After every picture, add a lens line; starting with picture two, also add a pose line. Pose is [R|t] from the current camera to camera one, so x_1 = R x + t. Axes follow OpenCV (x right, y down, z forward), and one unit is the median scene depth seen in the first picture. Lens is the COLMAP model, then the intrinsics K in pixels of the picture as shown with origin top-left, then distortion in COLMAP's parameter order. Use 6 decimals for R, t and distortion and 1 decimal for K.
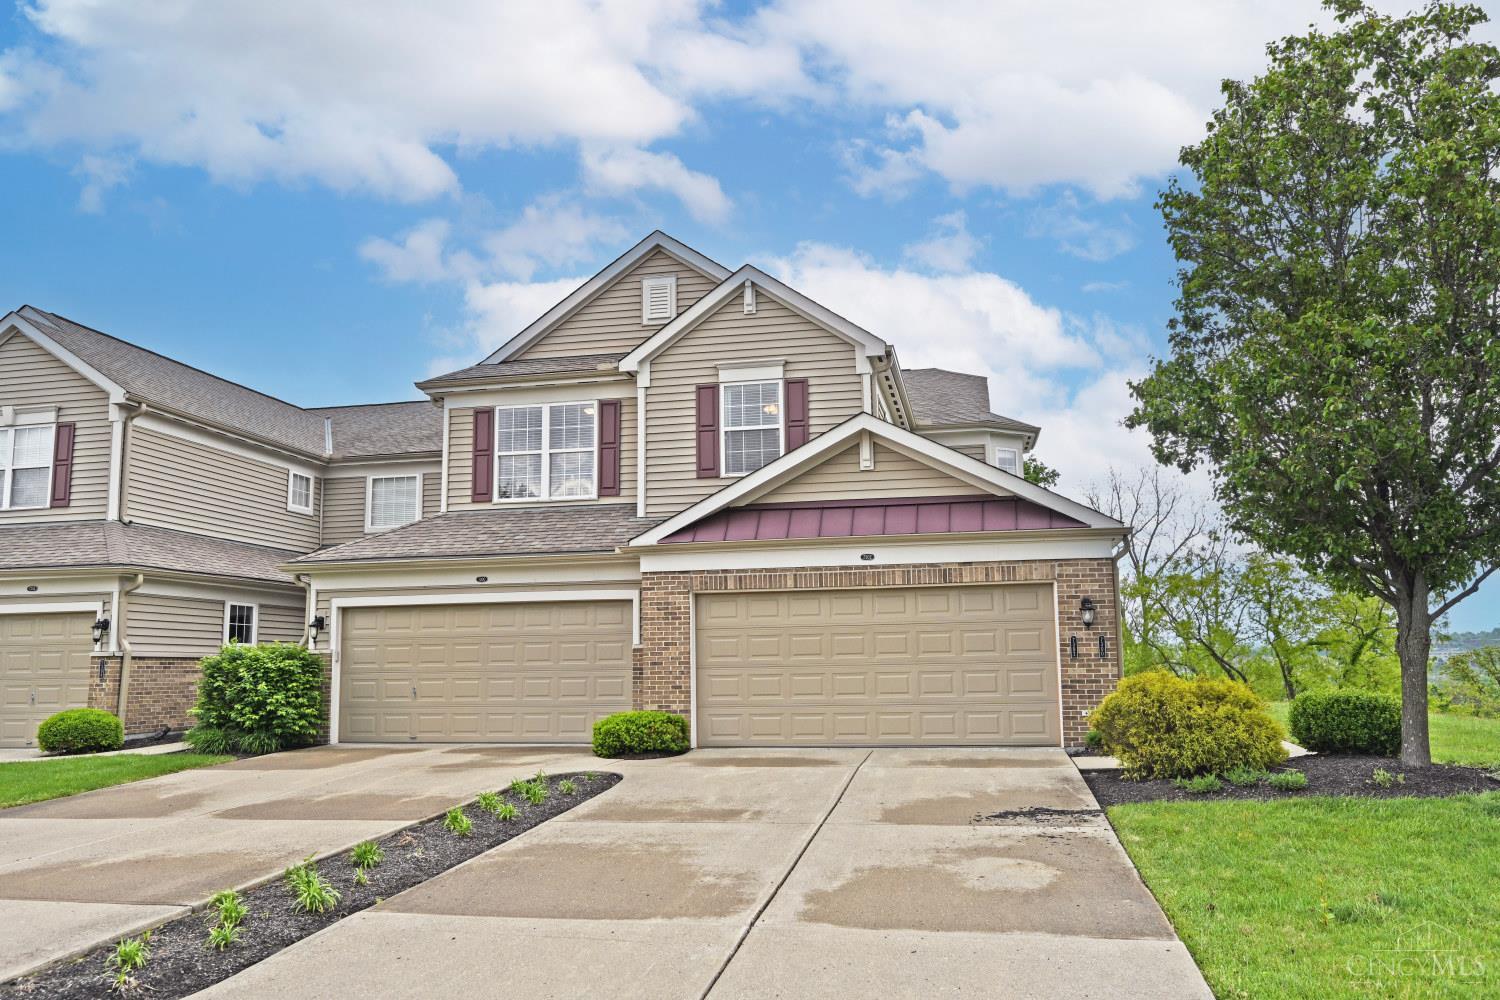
lens RADIAL K [[1208.3, 0, 755.3], [0, 1208.3, 500.6], [0, 0, 1]] dist [-0.001117, -0.002383]
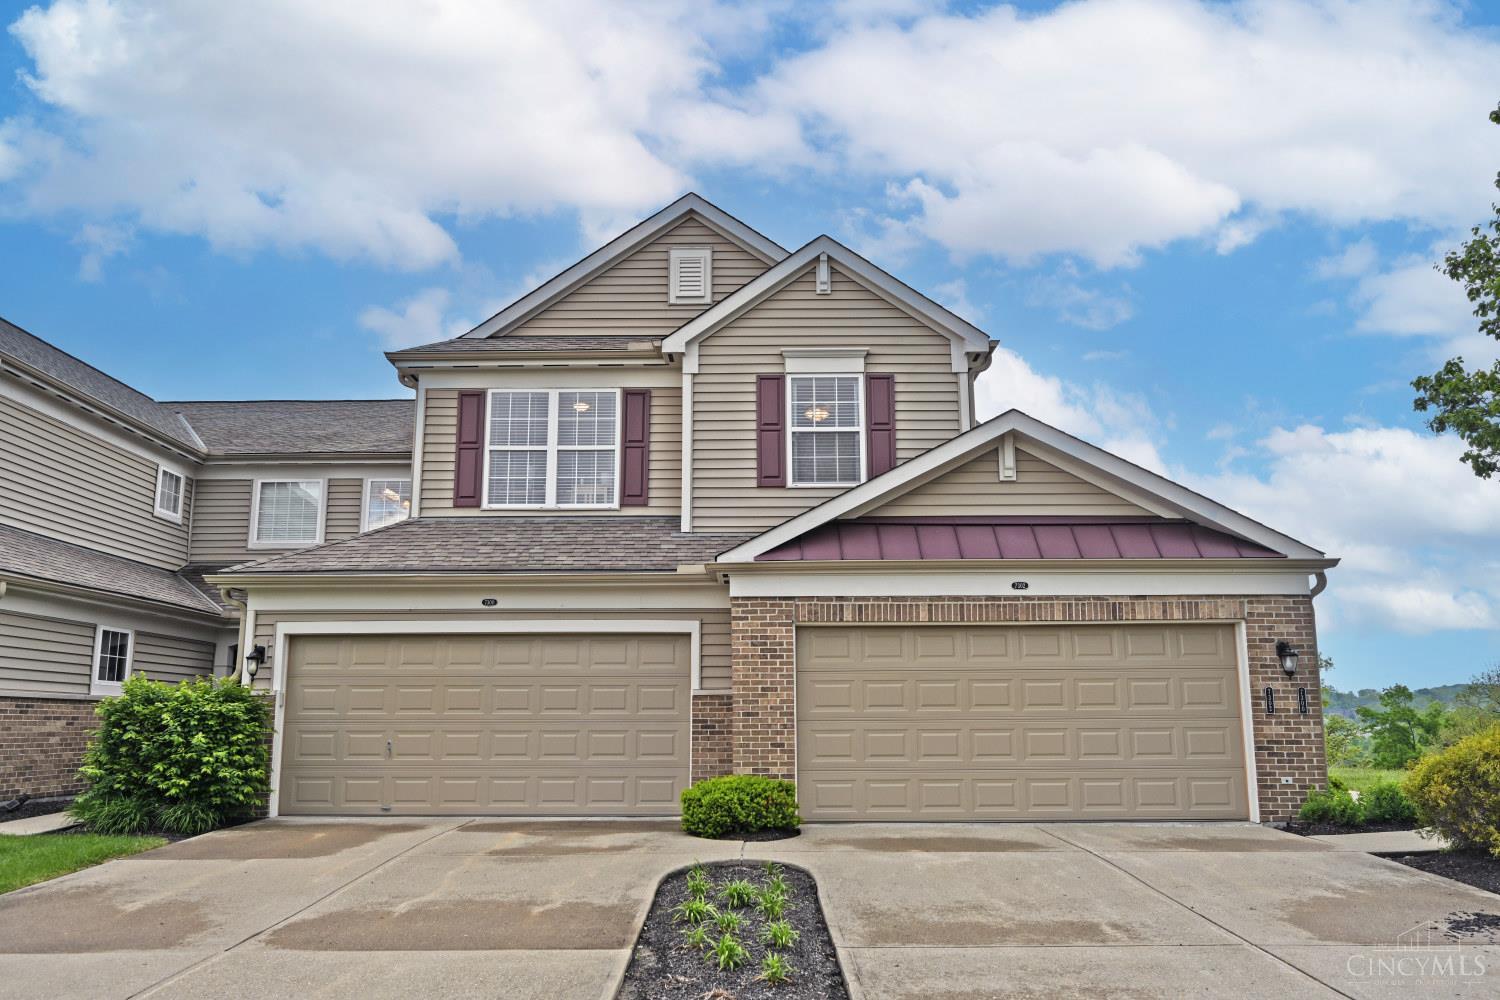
lens RADIAL K [[1208.3, 0, 745.0], [0, 1208.3, 498.4], [0, 0, 1]] dist [-0.001117, -0.002383]
pose [[0.981322, 0.046701, 0.186619, -0.214792], [-0.037569, 0.997931, -0.052172, 0.032996], [-0.188669, 0.044186, 0.981046, 0.206139]]
